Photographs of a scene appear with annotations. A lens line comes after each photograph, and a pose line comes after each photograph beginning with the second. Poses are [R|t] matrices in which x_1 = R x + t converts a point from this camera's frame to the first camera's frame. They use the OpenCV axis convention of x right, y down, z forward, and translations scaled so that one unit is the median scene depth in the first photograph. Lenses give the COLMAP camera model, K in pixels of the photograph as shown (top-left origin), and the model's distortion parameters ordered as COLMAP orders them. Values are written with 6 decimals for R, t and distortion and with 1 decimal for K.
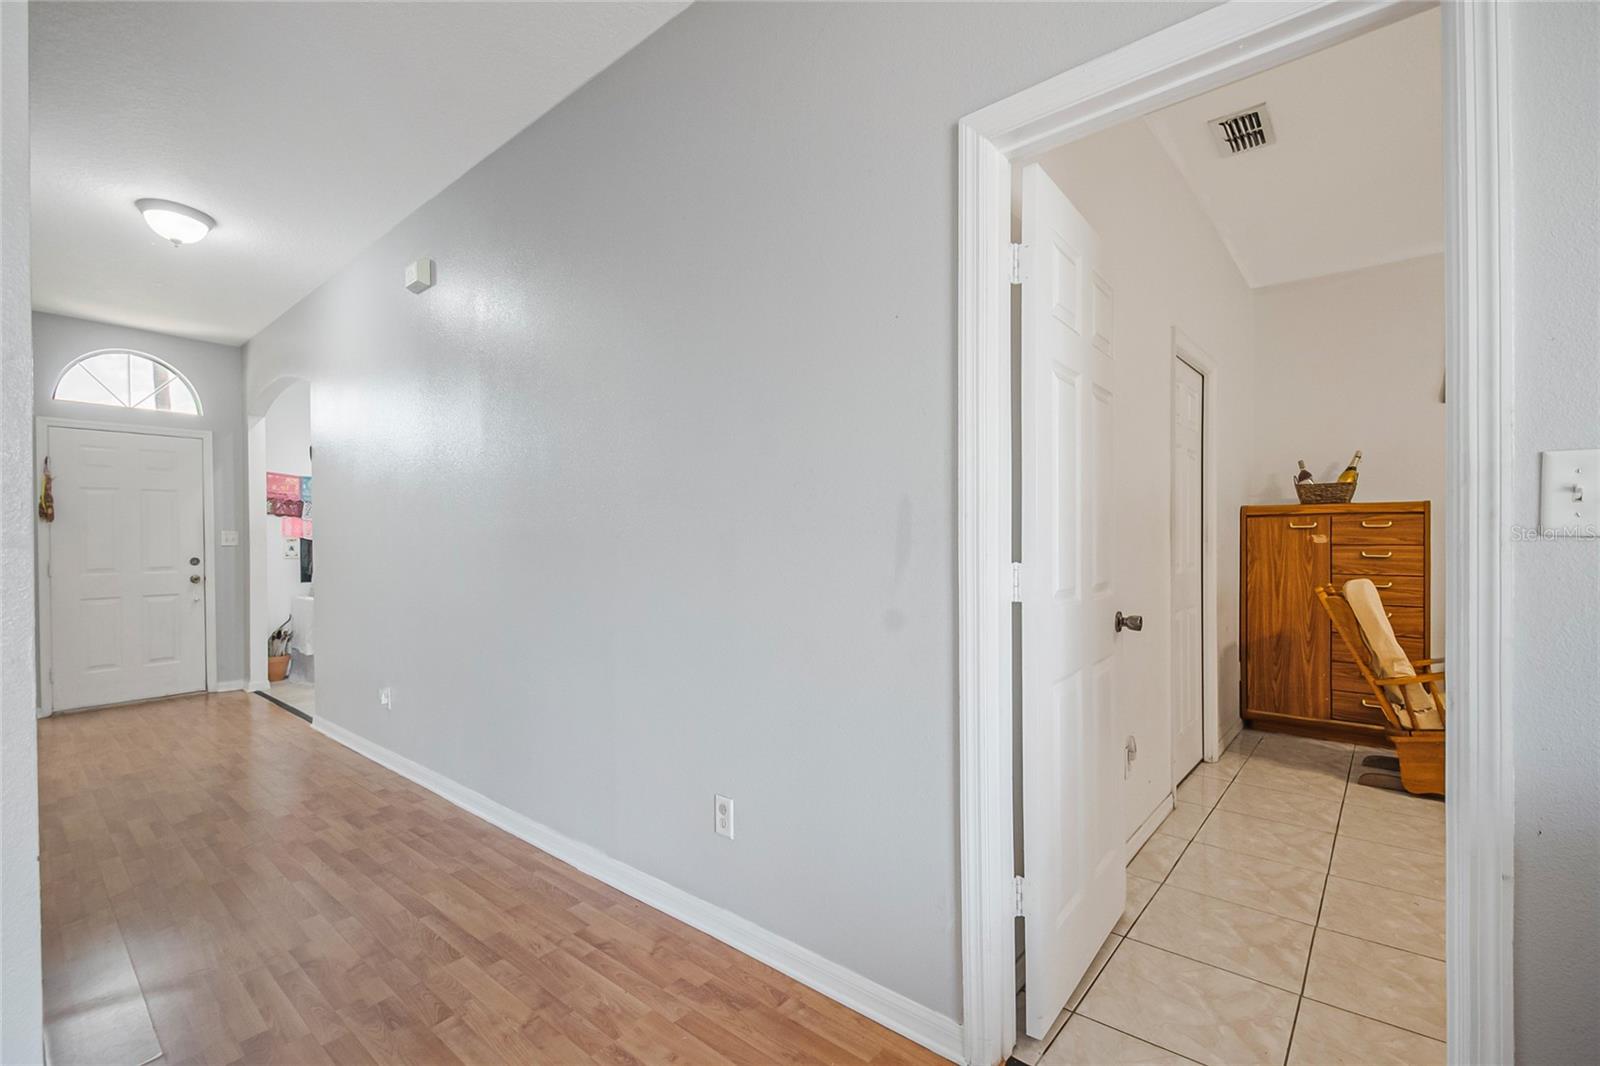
lens RADIAL K [[703.8, 0, 824.9], [0, 703.8, 525.2], [0, 0, 1]] dist [0.017282, -0.016849]
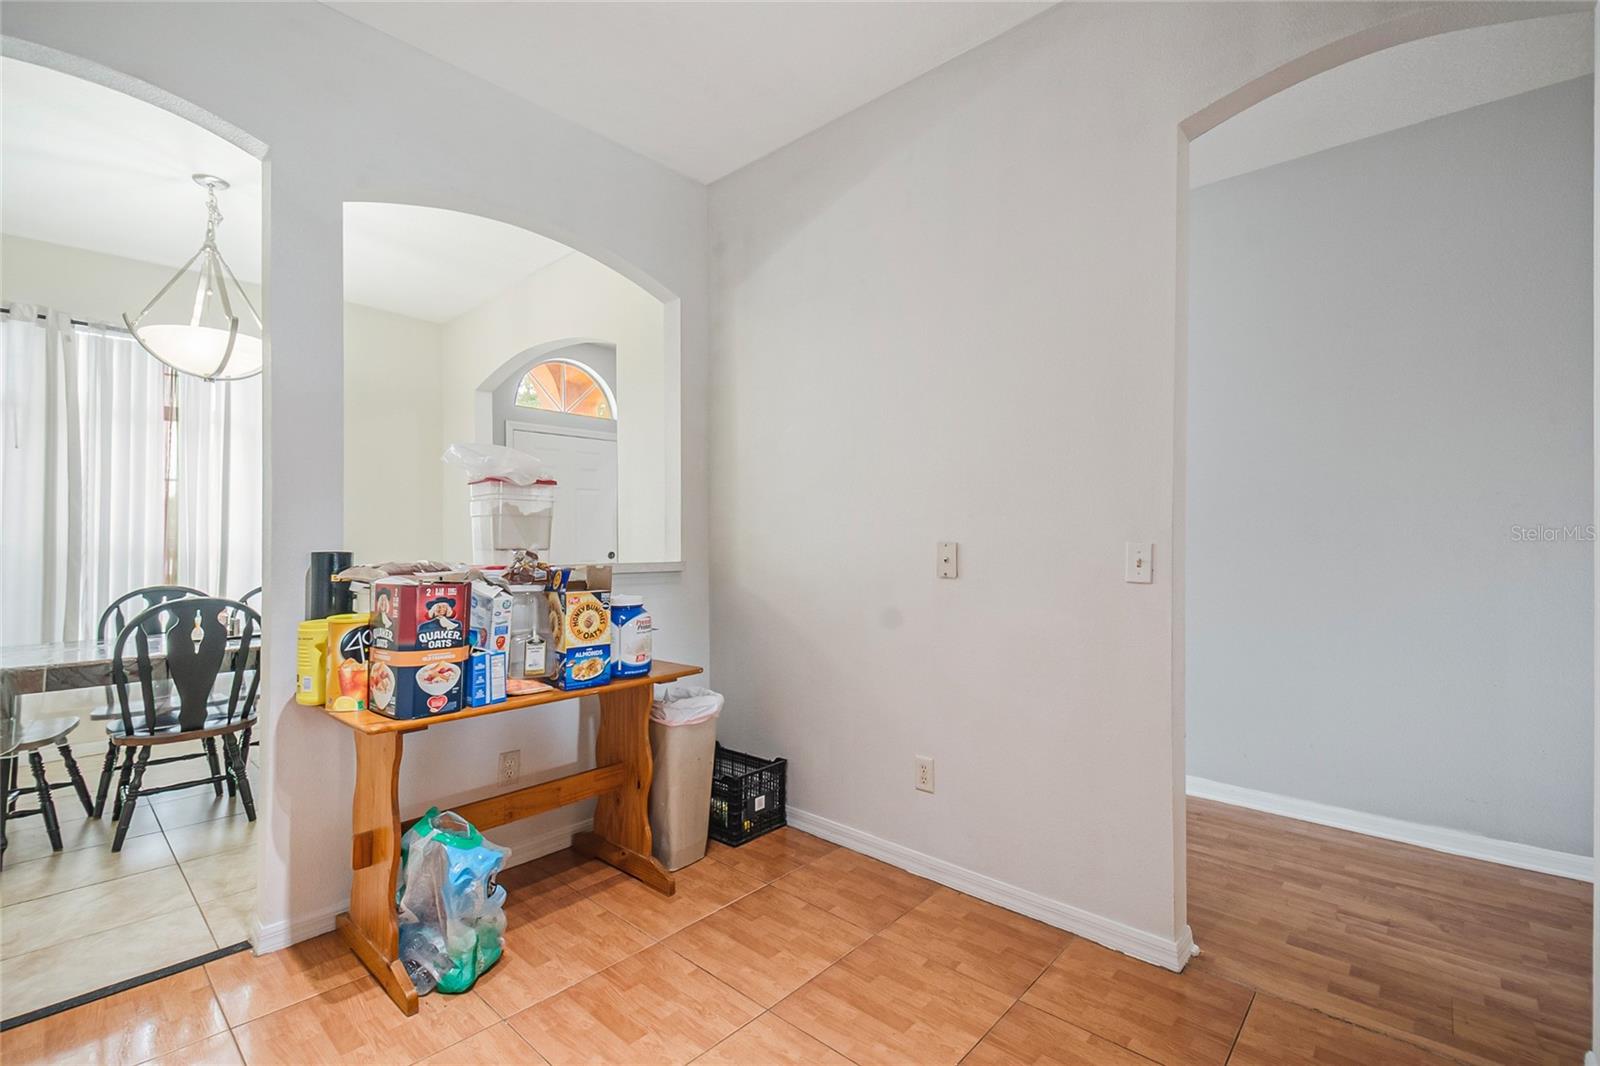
lens RADIAL K [[703.8, 0, 795.1], [0, 703.8, 527.0], [0, 0, 1]] dist [0.017282, -0.016849]
pose [[0.997238, 0.010537, -0.073521, -1.336564], [-0.009921, 0.999913, 0.008735, 0.001643], [0.073606, -0.007982, 0.997255, -0.130761]]
